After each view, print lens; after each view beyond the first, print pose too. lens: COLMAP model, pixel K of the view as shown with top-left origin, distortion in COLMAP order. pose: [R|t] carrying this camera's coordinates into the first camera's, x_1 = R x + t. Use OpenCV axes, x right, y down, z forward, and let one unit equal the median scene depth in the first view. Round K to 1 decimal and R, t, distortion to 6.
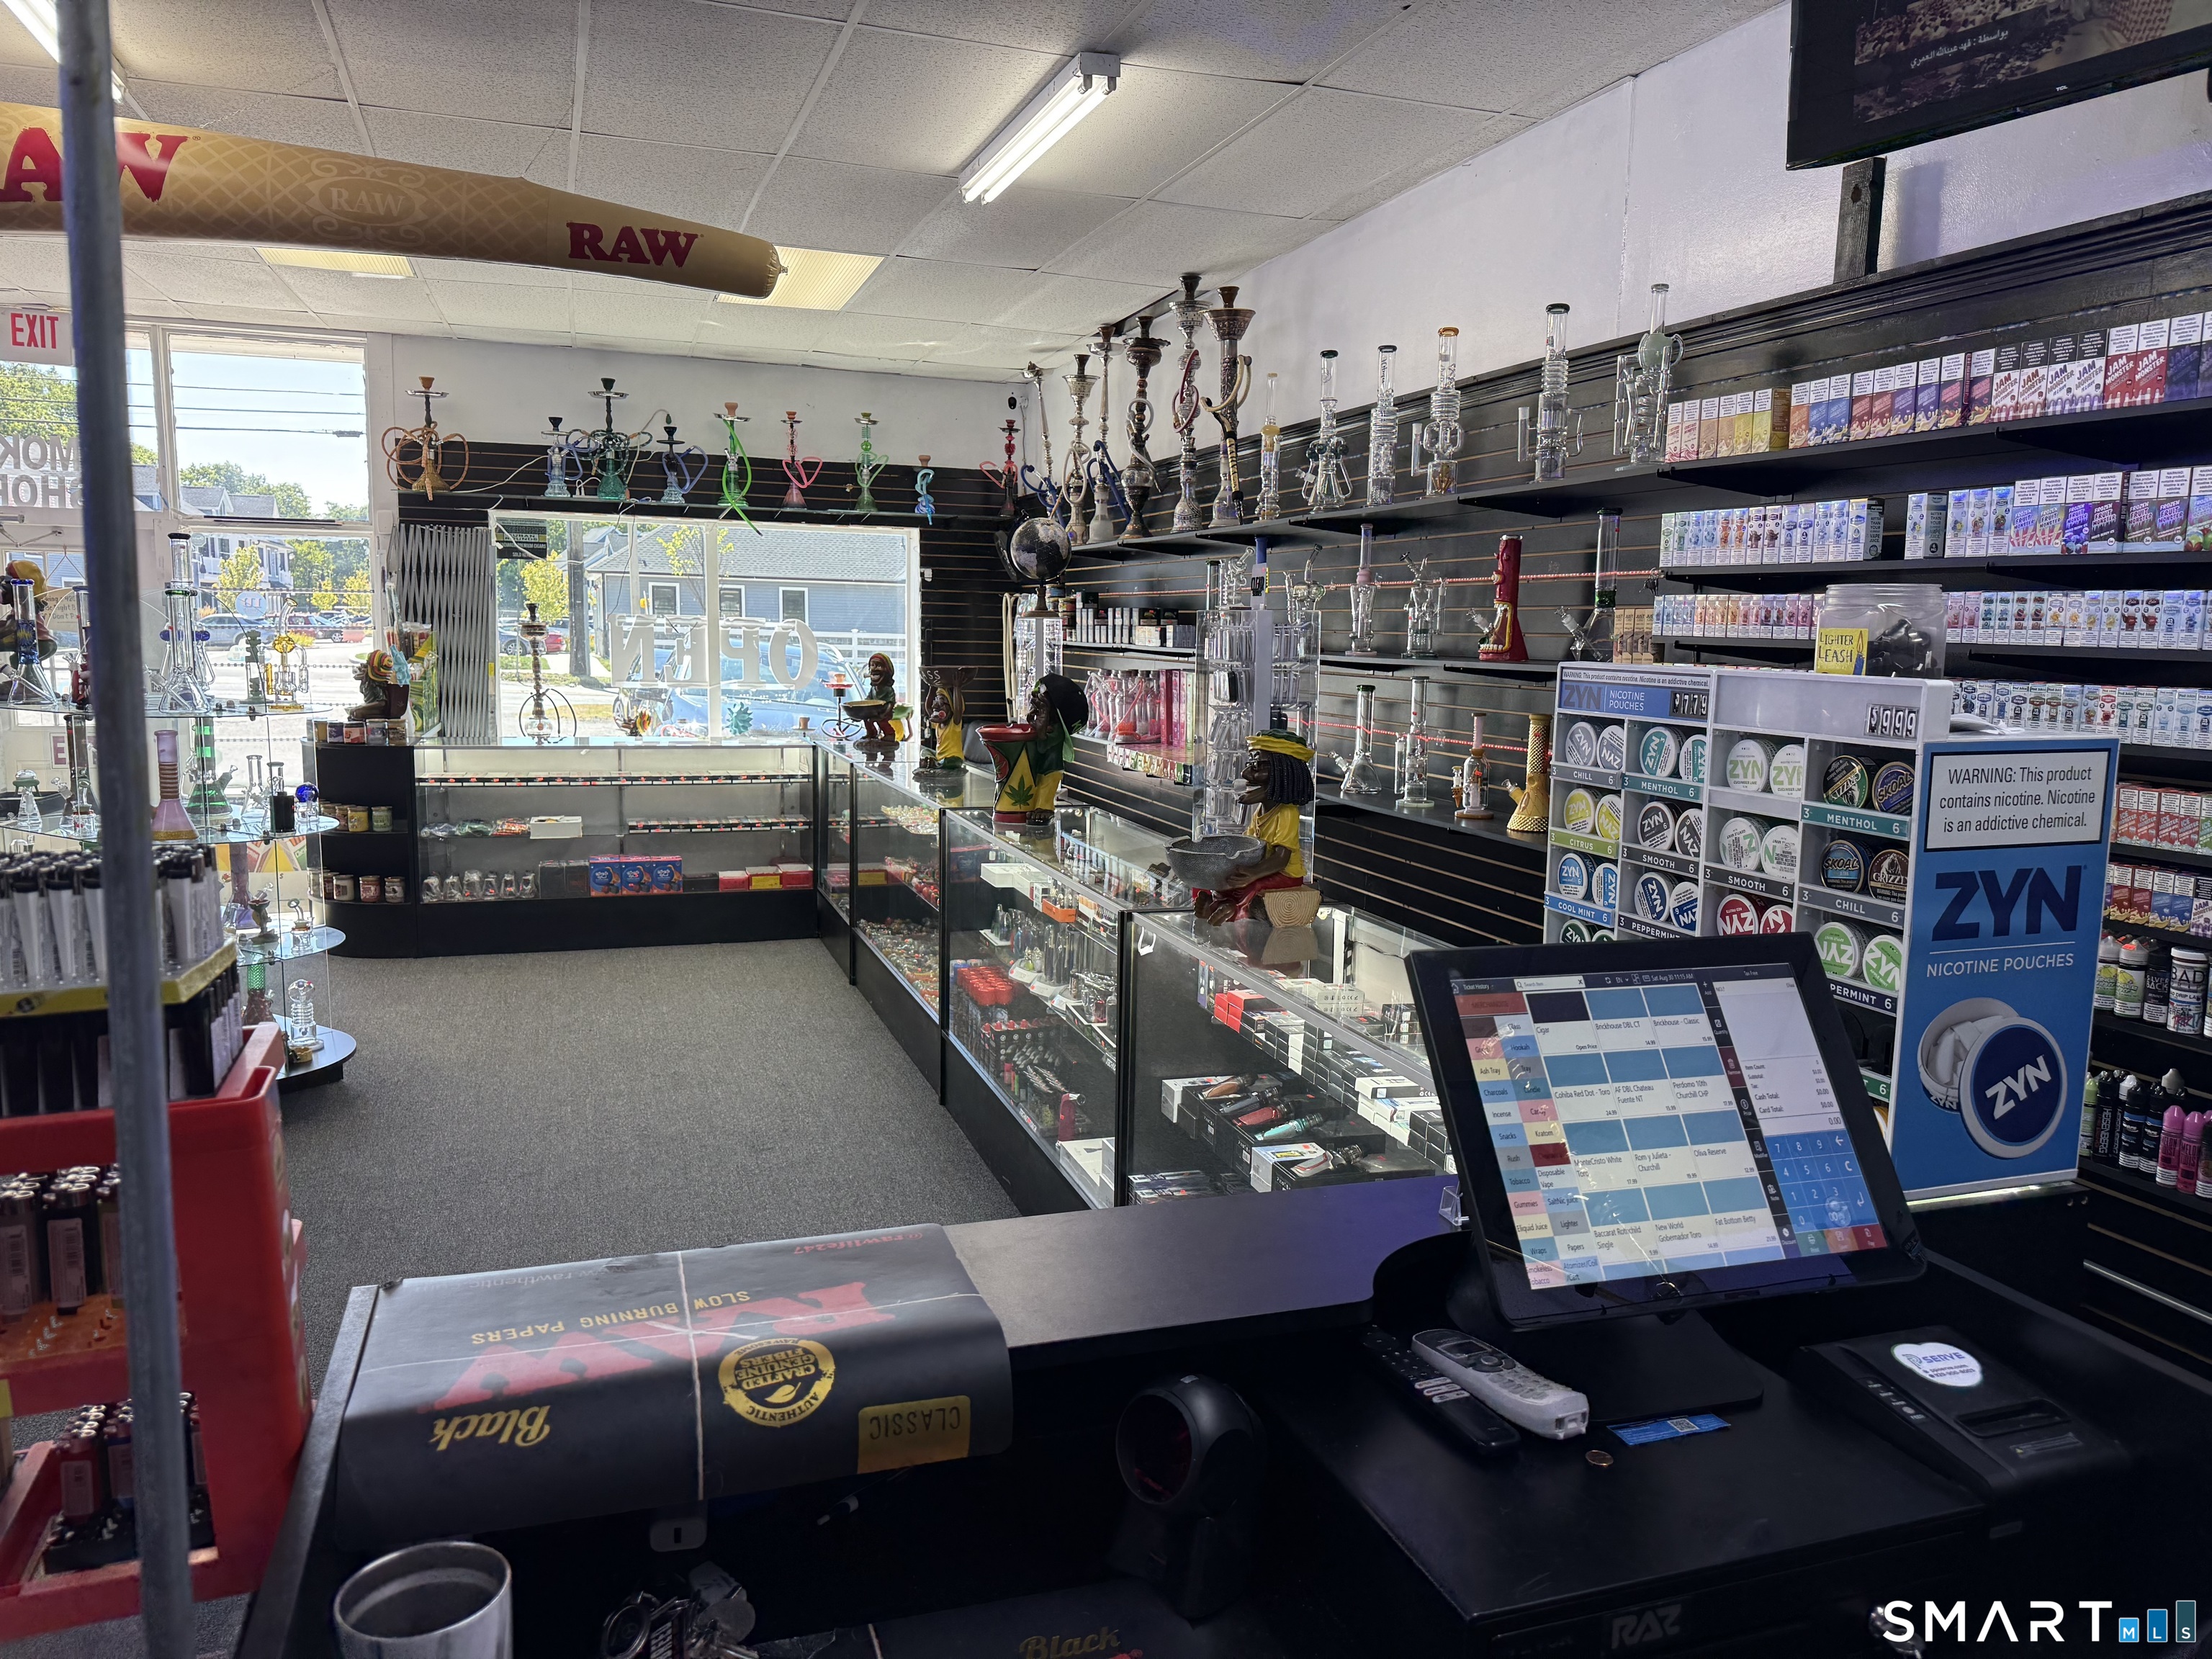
lens RADIAL K [[1557.9, 0, 1101.6], [0, 1557.9, 827.5], [0, 0, 1]] dist [0.068934, -0.083591]
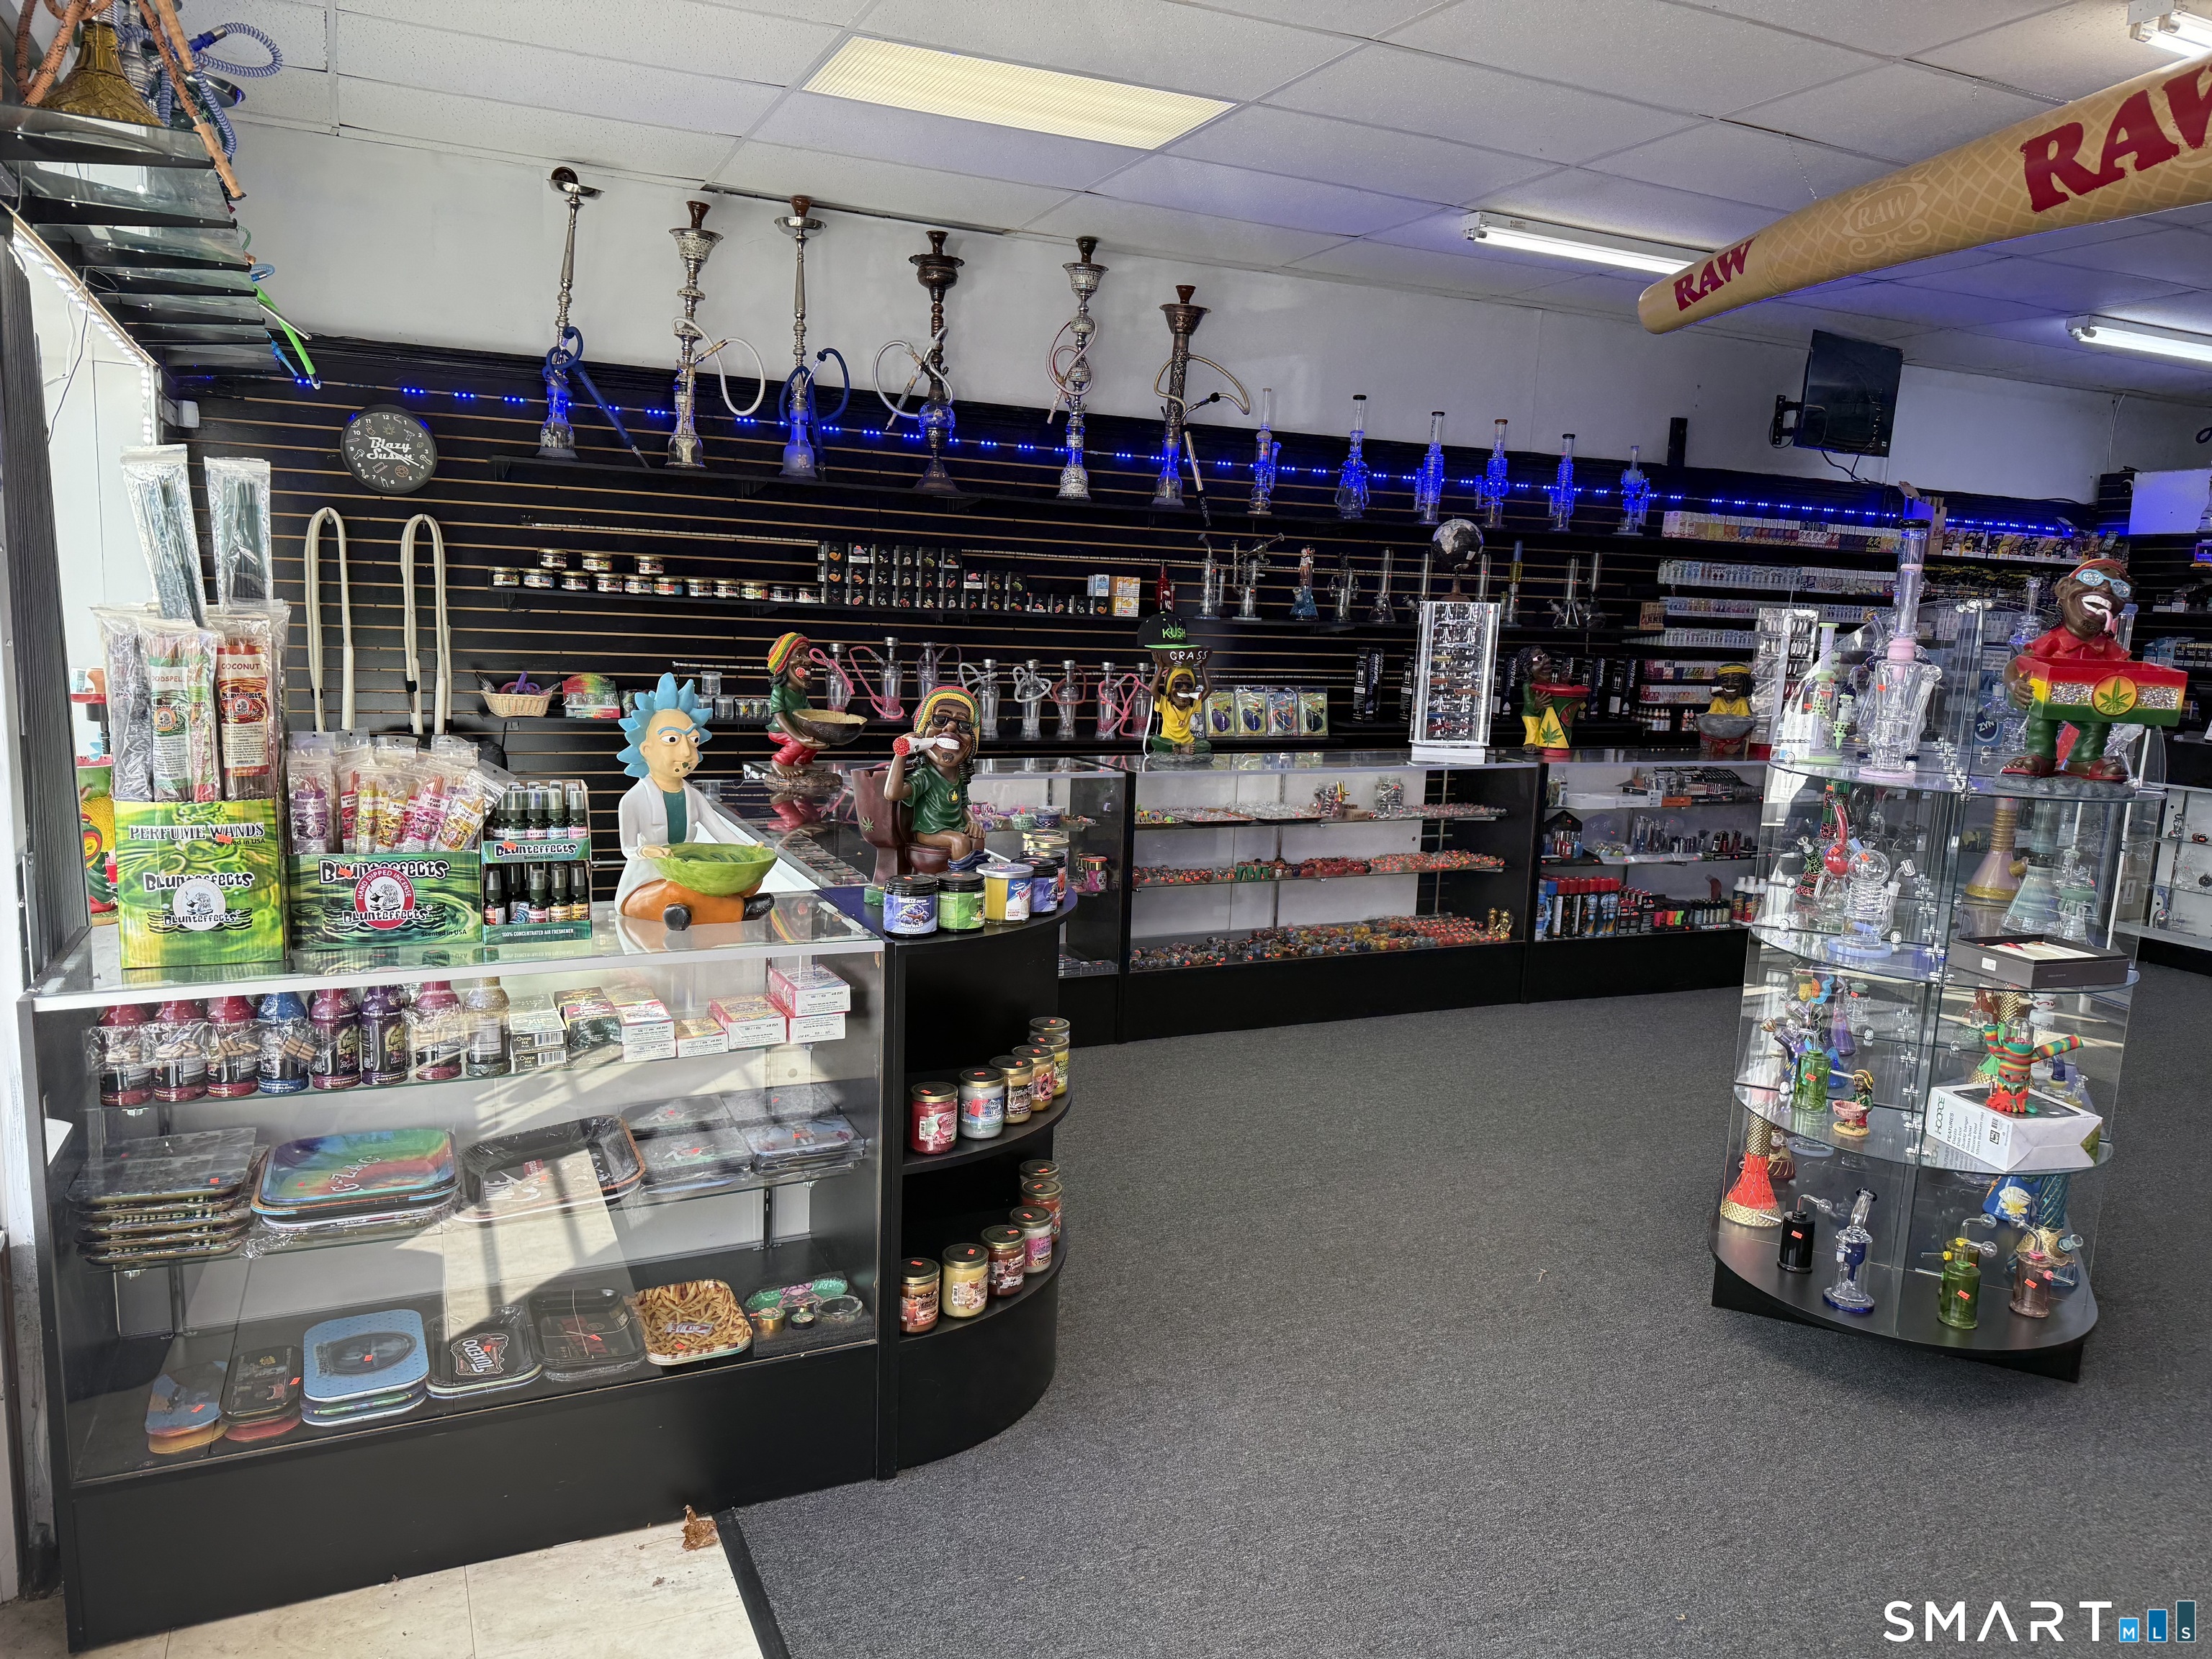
lens RADIAL K [[1557.9, 0, 1125.9], [0, 1557.9, 844.0], [0, 0, 1]] dist [0.068934, -0.083591]
pose [[-0.134157, -0.178176, 0.974810, -2.731357], [0.085933, 0.977905, 0.190569, -0.460000], [-0.987227, 0.109334, -0.115881, 3.199337]]
